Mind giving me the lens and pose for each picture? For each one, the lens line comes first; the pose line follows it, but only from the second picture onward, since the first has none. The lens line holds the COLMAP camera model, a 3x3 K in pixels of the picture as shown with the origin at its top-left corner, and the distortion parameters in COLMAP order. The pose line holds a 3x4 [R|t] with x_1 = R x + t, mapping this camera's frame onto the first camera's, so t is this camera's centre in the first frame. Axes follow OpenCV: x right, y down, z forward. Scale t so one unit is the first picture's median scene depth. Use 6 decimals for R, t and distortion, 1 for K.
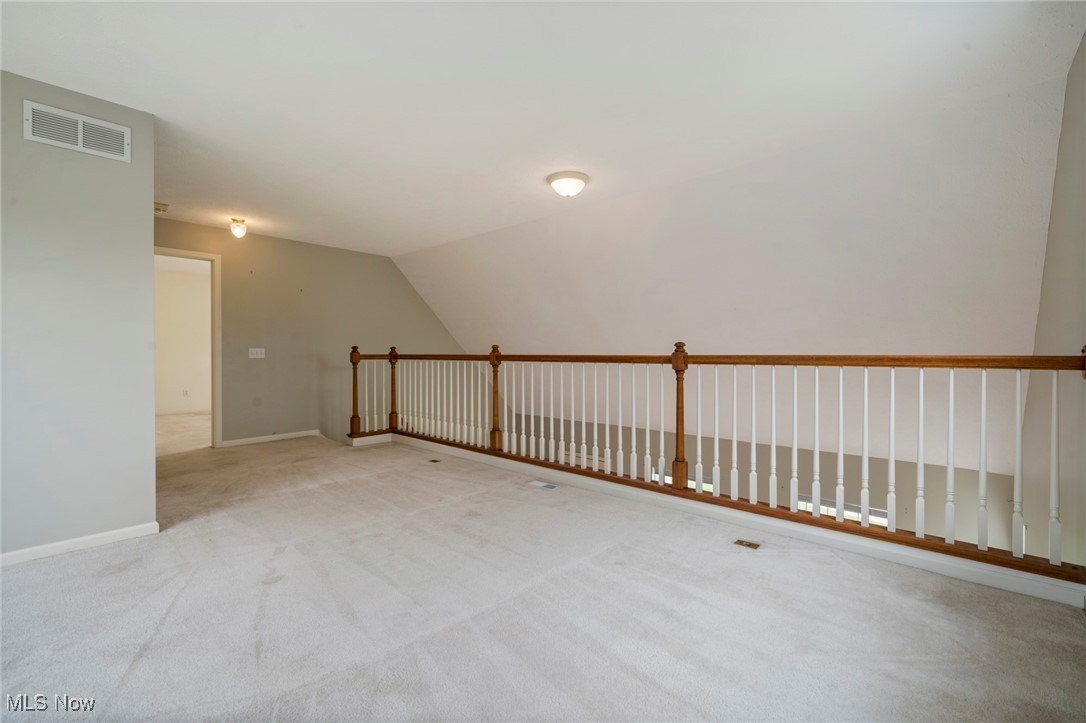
lens RADIAL K [[462.5, 0, 541.8], [0, 462.5, 357.2], [0, 0, 1]] dist [0.001647, 0.000090]
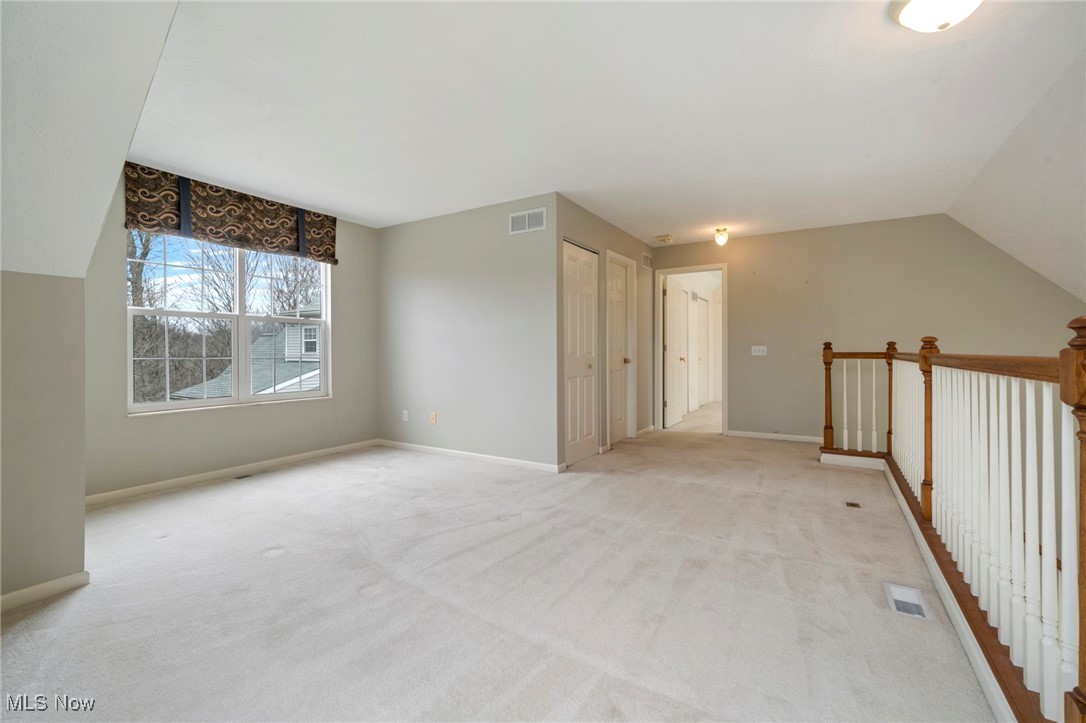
lens RADIAL K [[462.5, 0, 541.8], [0, 462.5, 357.2], [0, 0, 1]] dist [0.001647, 0.000090]
pose [[0.184956, 0.011262, -0.982682, 0.462912], [-0.003927, 0.999935, 0.010721, -0.005742], [0.982739, 0.001877, 0.184988, 0.513505]]
